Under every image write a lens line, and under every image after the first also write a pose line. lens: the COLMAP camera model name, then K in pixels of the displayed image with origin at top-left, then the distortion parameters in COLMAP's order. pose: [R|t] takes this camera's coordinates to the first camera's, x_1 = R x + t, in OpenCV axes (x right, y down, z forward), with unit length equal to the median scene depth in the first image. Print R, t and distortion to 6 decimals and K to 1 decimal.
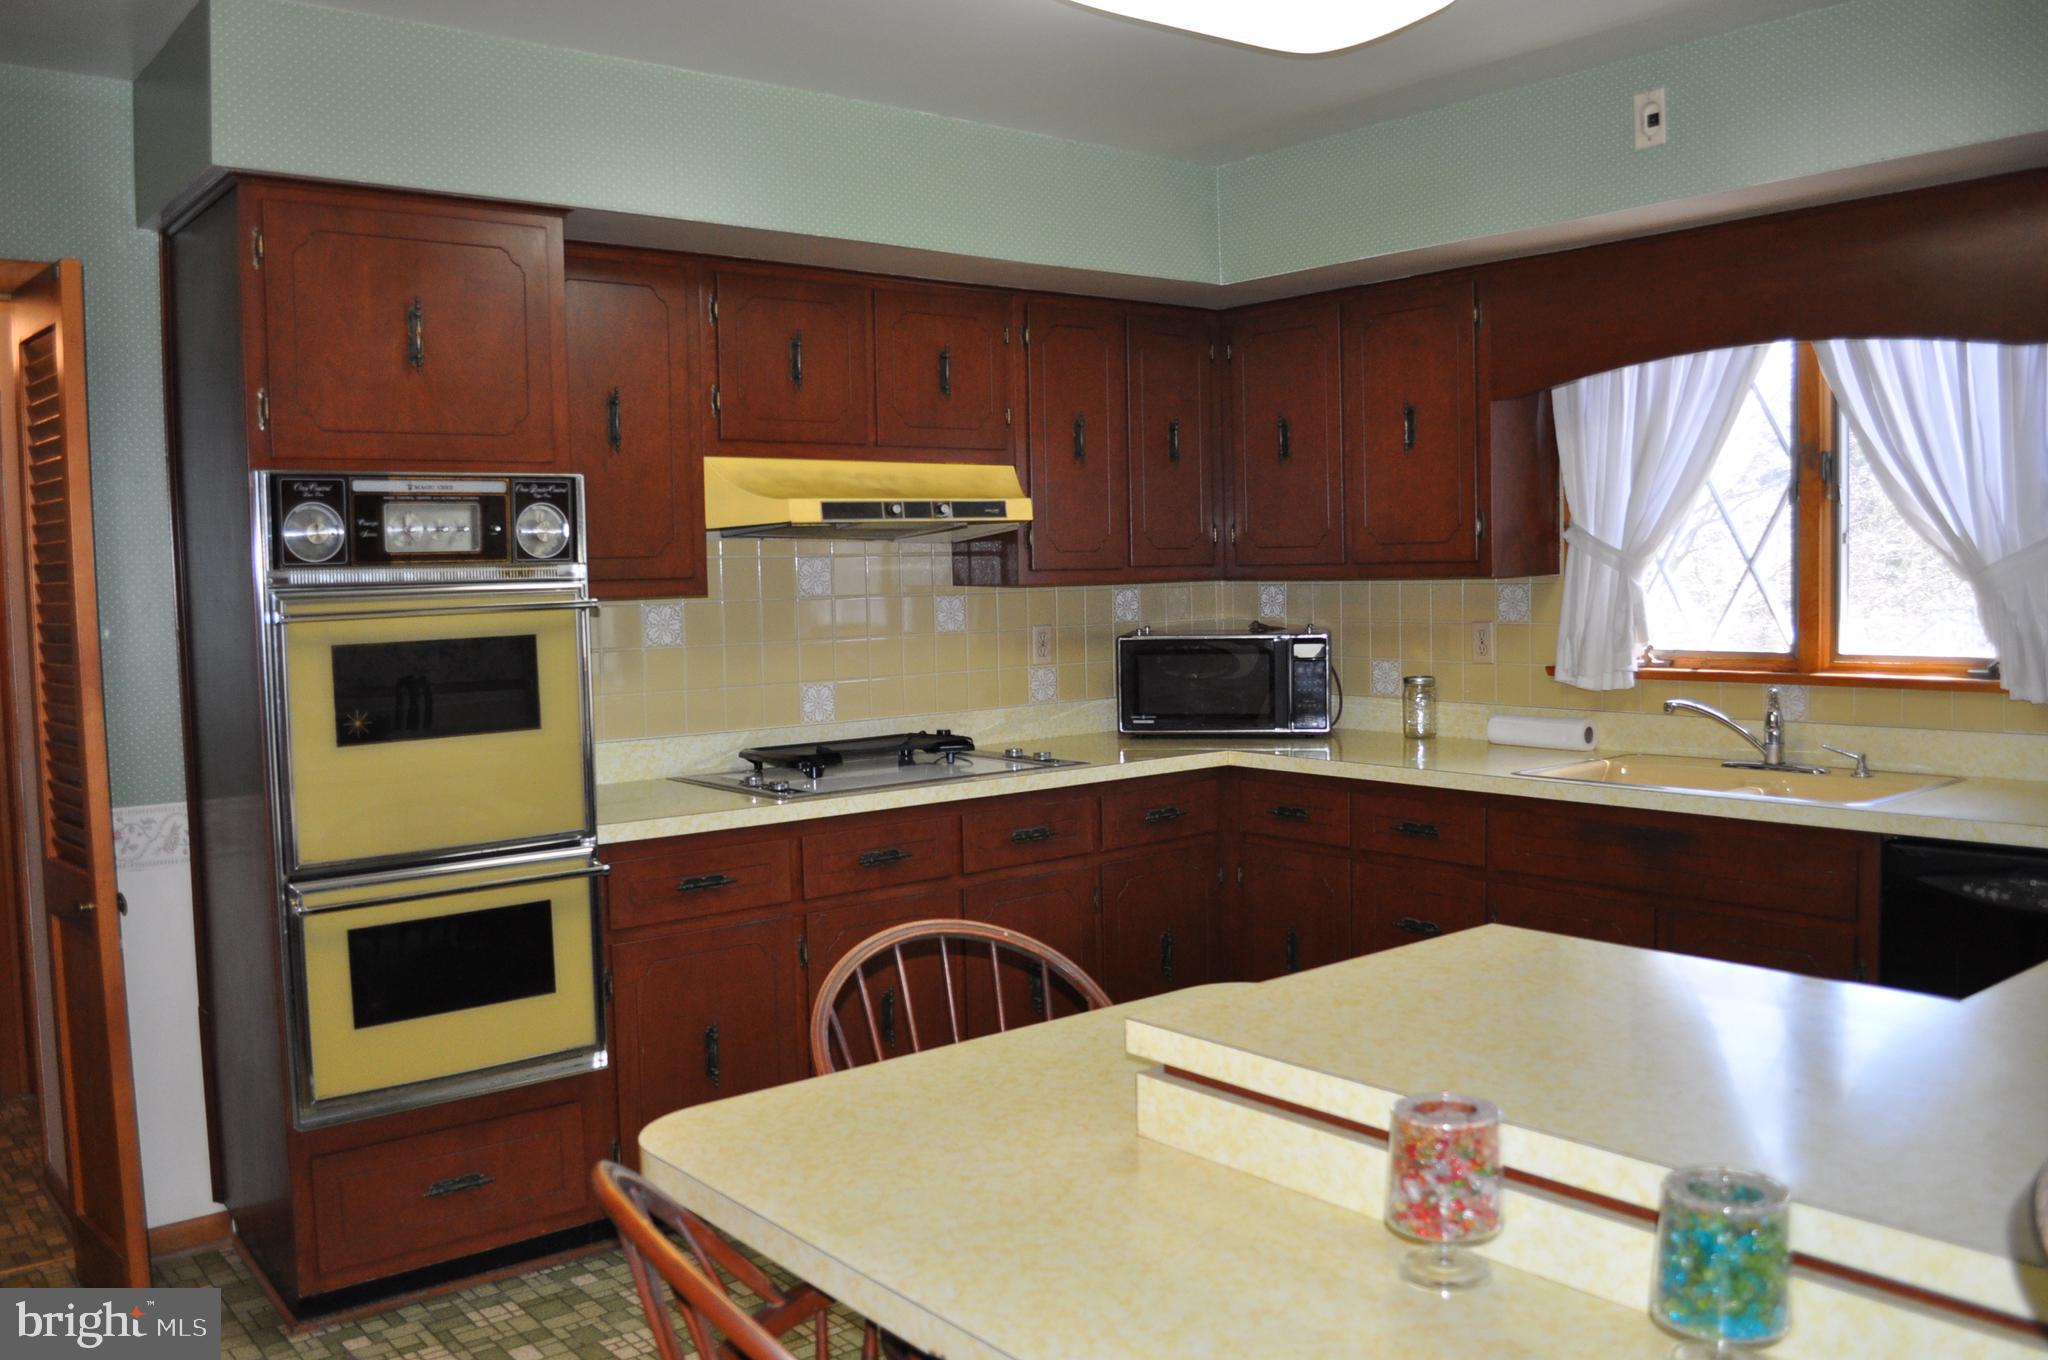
lens RADIAL K [[1702.9, 0, 1021.4], [0, 1702.9, 674.9], [0, 0, 1]] dist [-0.069068, -0.002326]
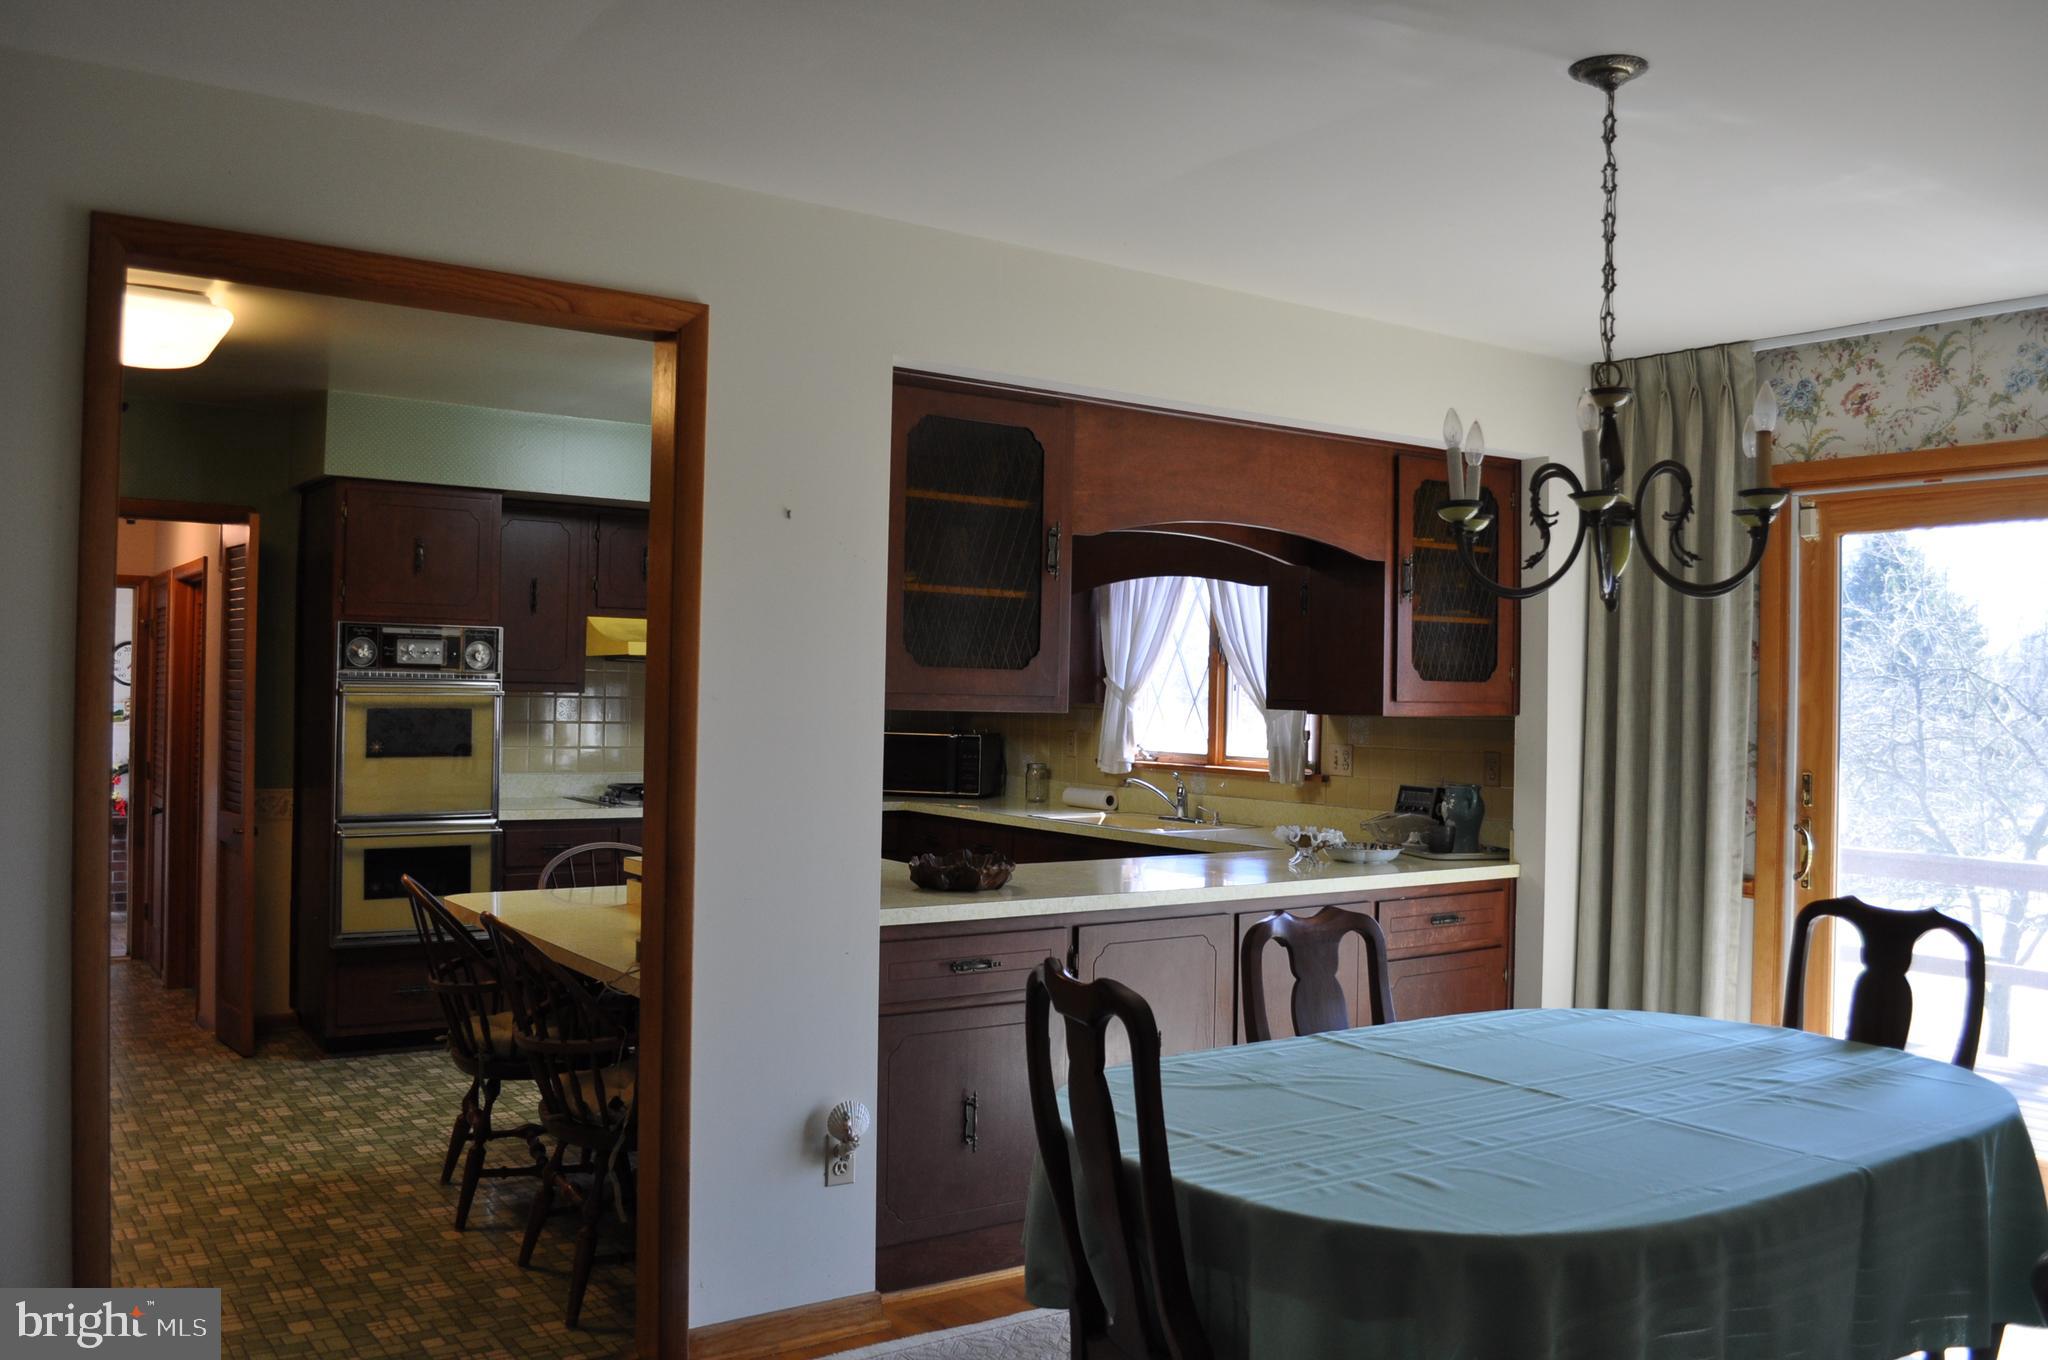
lens RADIAL K [[1656.9, 0, 1025.1], [0, 1656.9, 684.1], [0, 0, 1]] dist [-0.090186, -0.003161]
pose [[0.997007, 0.043687, -0.063779, 0.454377], [-0.047598, 0.996994, -0.061137, 0.032300], [0.060916, 0.063990, 0.996090, -0.819769]]
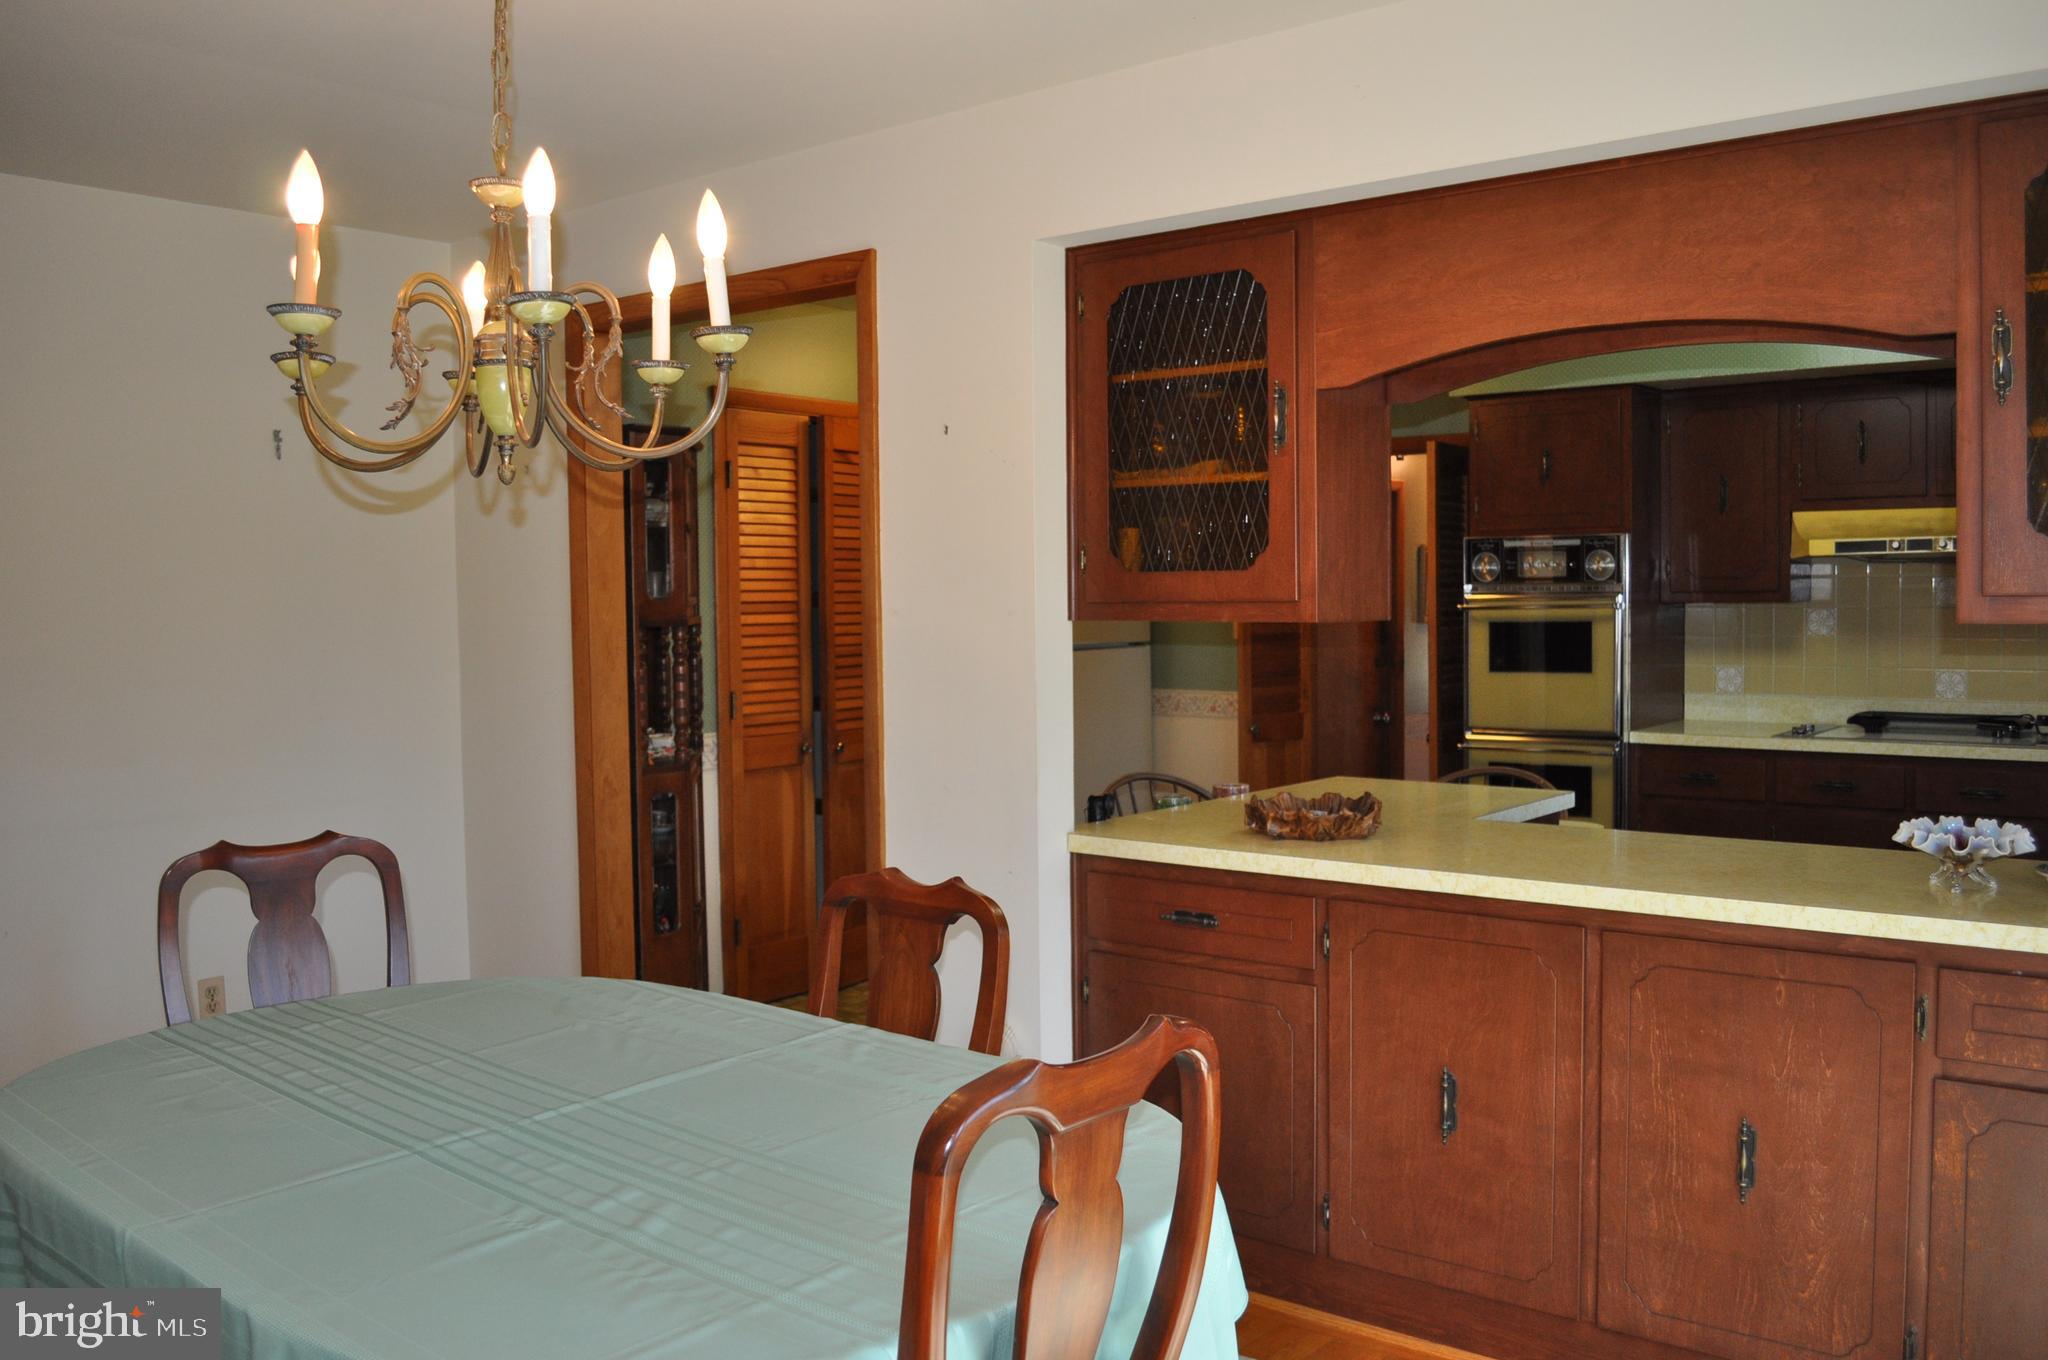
lens RADIAL K [[1656.9, 0, 1025.1], [0, 1656.9, 684.1], [0, 0, 1]] dist [-0.090186, -0.003161]
pose [[0.224640, 0.071365, -0.971825, 1.271881], [-0.048998, 0.996880, 0.061879, -0.036040], [0.973209, 0.033717, 0.227436, 0.005126]]
